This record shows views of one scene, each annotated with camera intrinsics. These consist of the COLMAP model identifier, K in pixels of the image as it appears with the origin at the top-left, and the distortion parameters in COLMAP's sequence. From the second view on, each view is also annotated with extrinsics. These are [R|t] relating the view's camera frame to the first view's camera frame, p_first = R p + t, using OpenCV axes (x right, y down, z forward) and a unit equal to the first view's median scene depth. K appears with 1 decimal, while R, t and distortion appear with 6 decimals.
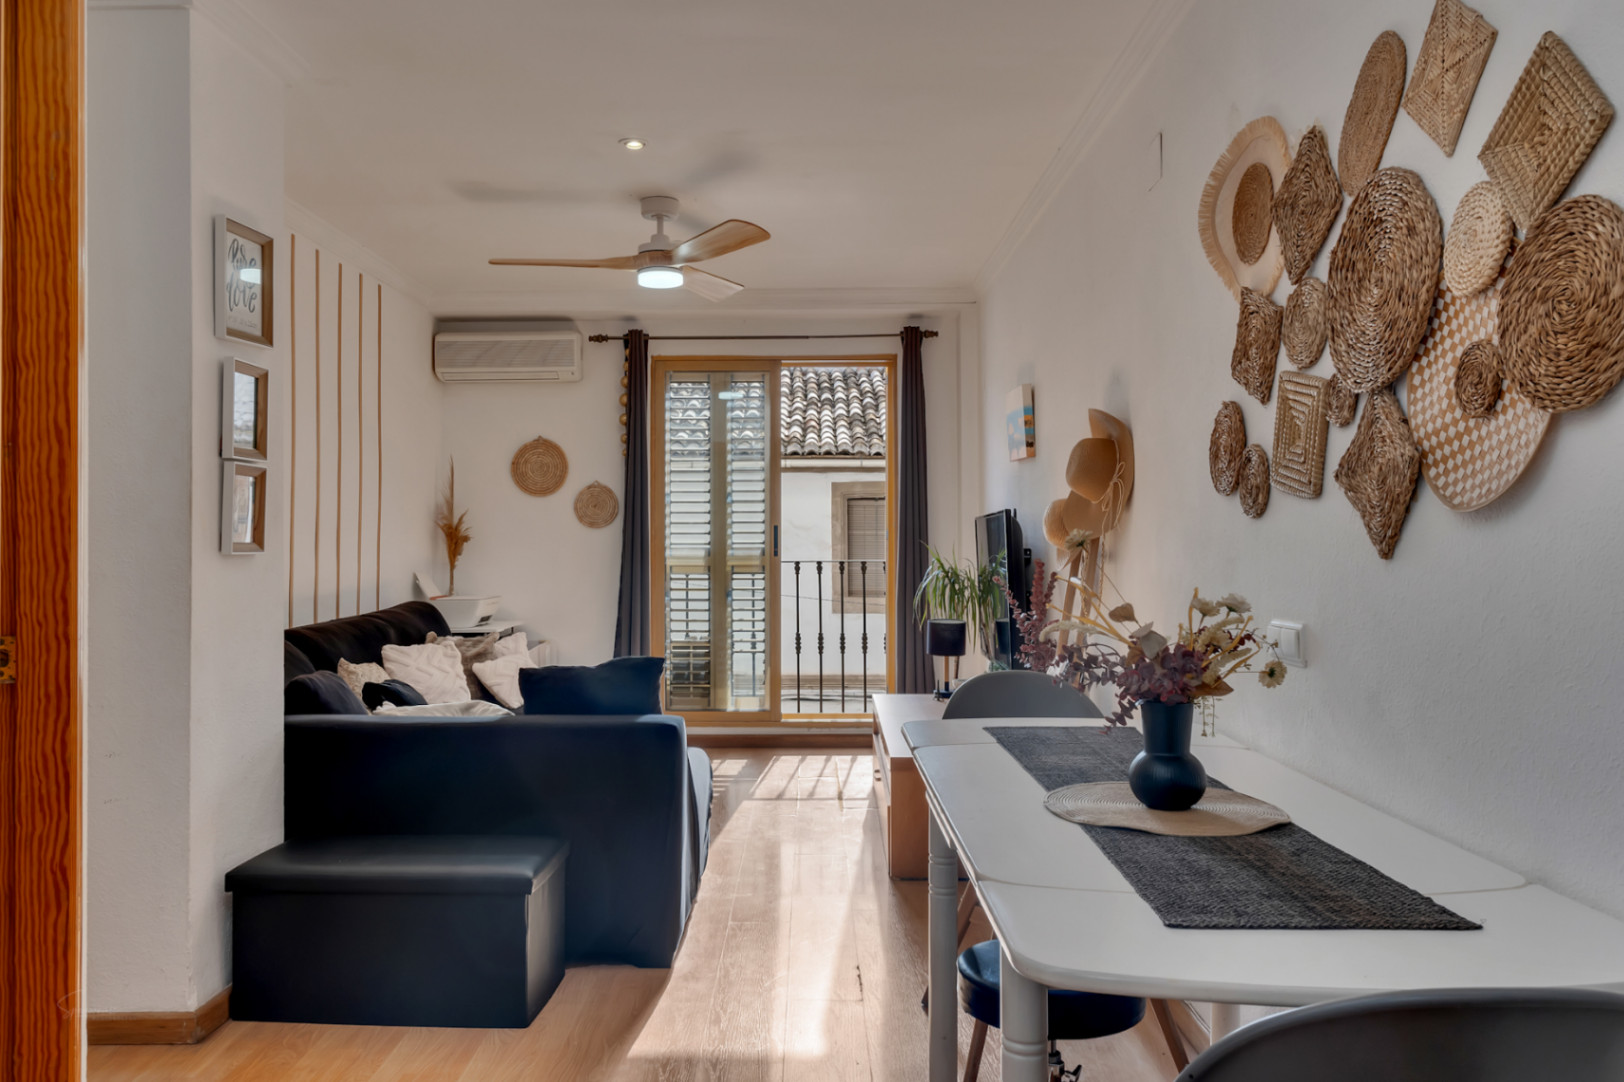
lens RADIAL K [[1184.7, 0, 813.5], [0, 1184.7, 535.2], [0, 0, 1]] dist [0.000537, 0.003062]
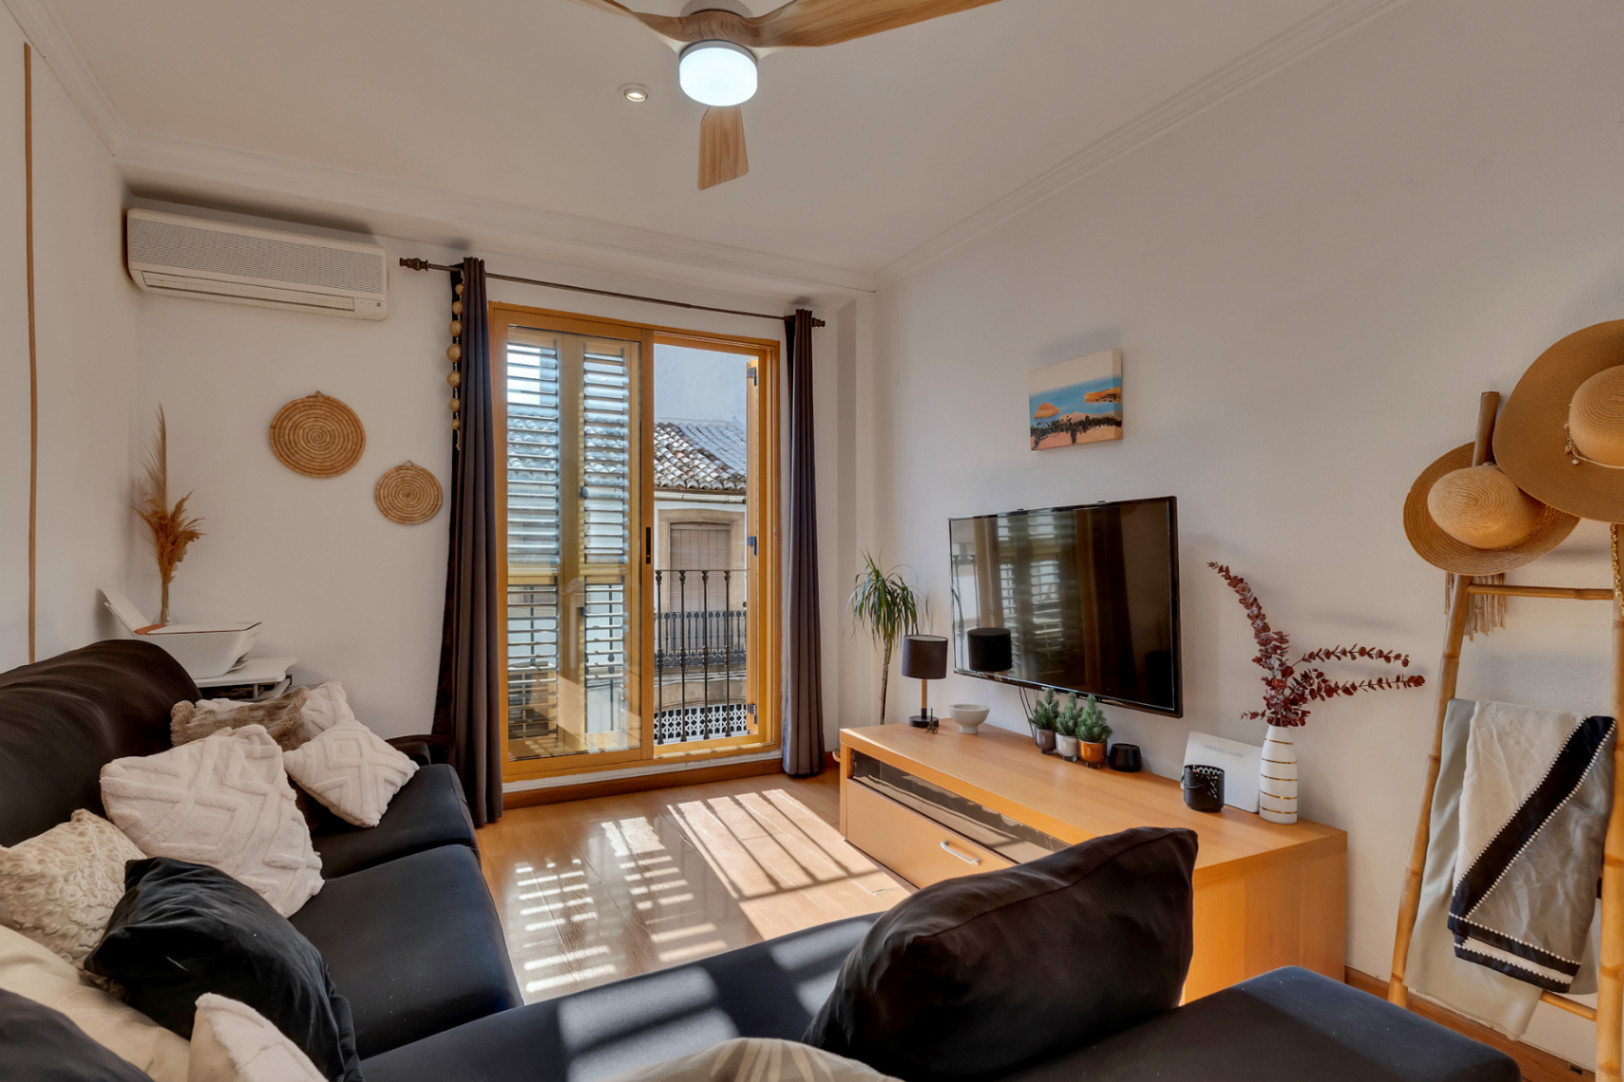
lens RADIAL K [[792.4, 0, 804.8], [0, 792.4, 574.5], [0, 0, 1]] dist [0.001649, -0.000544]
pose [[0.886153, -0.005006, 0.463366, -0.323762], [-0.005796, 0.999744, 0.021886, 0.020852], [-0.463356, -0.022080, 0.885897, 0.753262]]
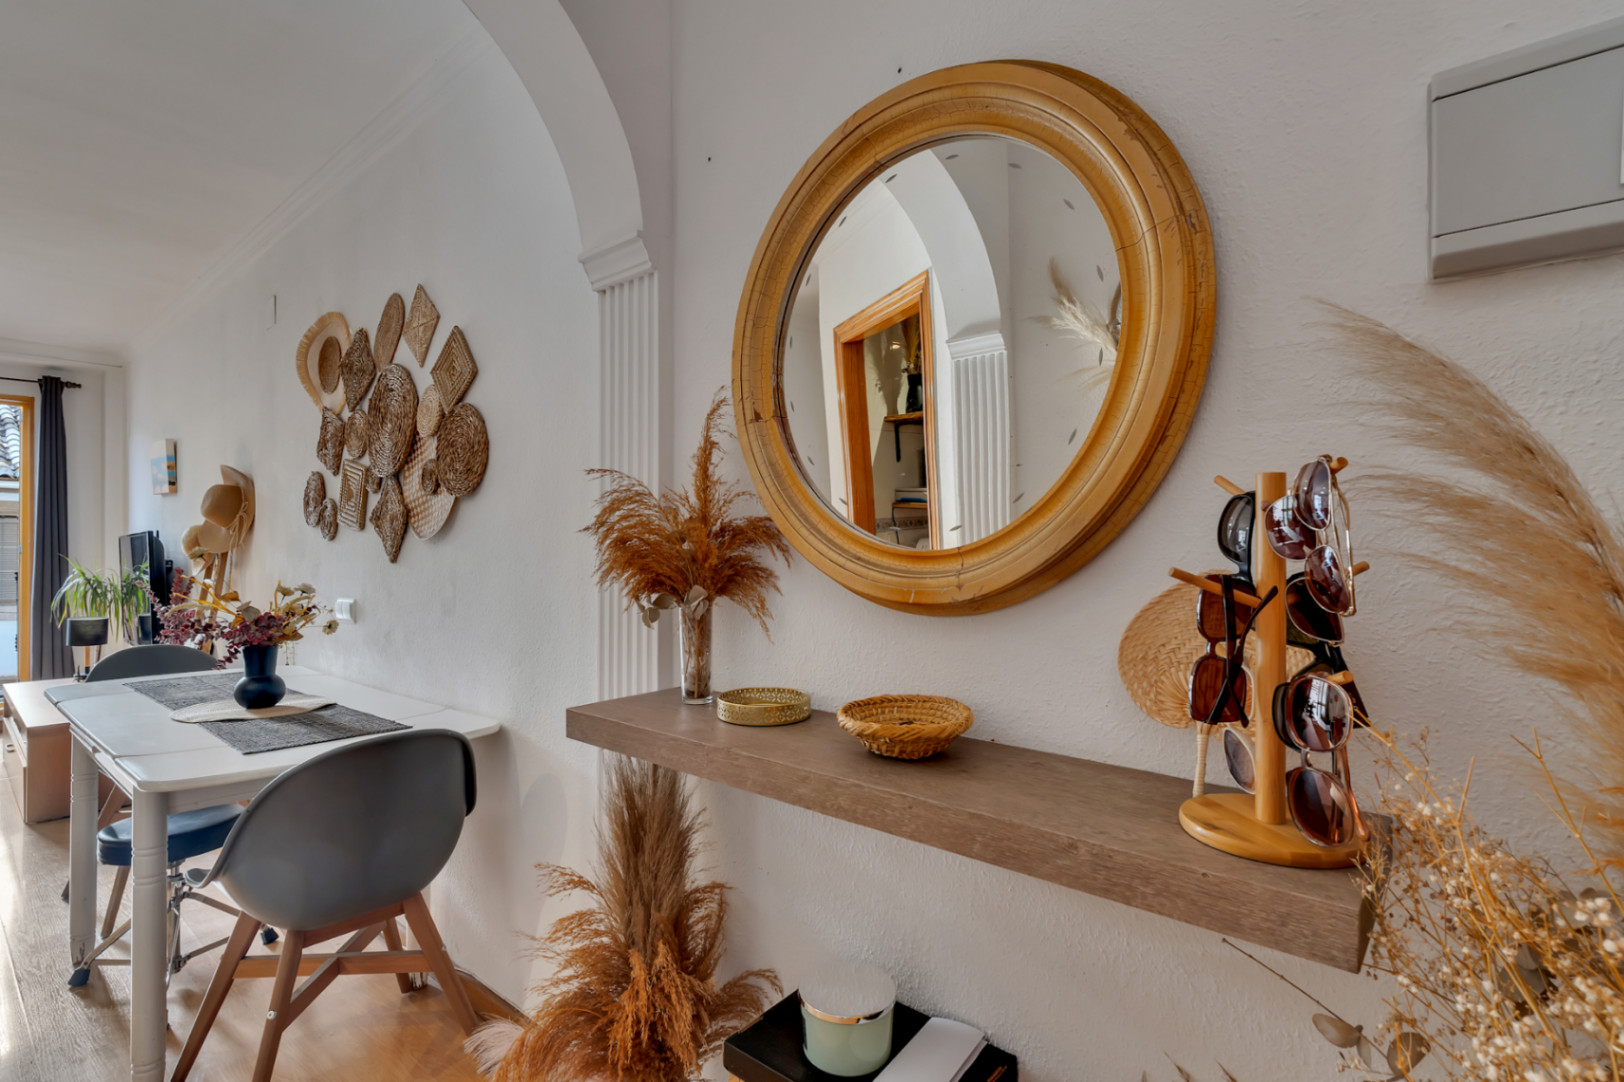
lens RADIAL K [[792.4, 0, 813.2], [0, 792.4, 543.5], [0, 0, 1]] dist [0.001649, -0.000544]
pose [[0.657674, 0.008655, 0.753253, -0.021634], [-0.001817, 0.999949, -0.009903, -0.000228], [-0.753301, 0.005144, 0.657656, -0.177894]]
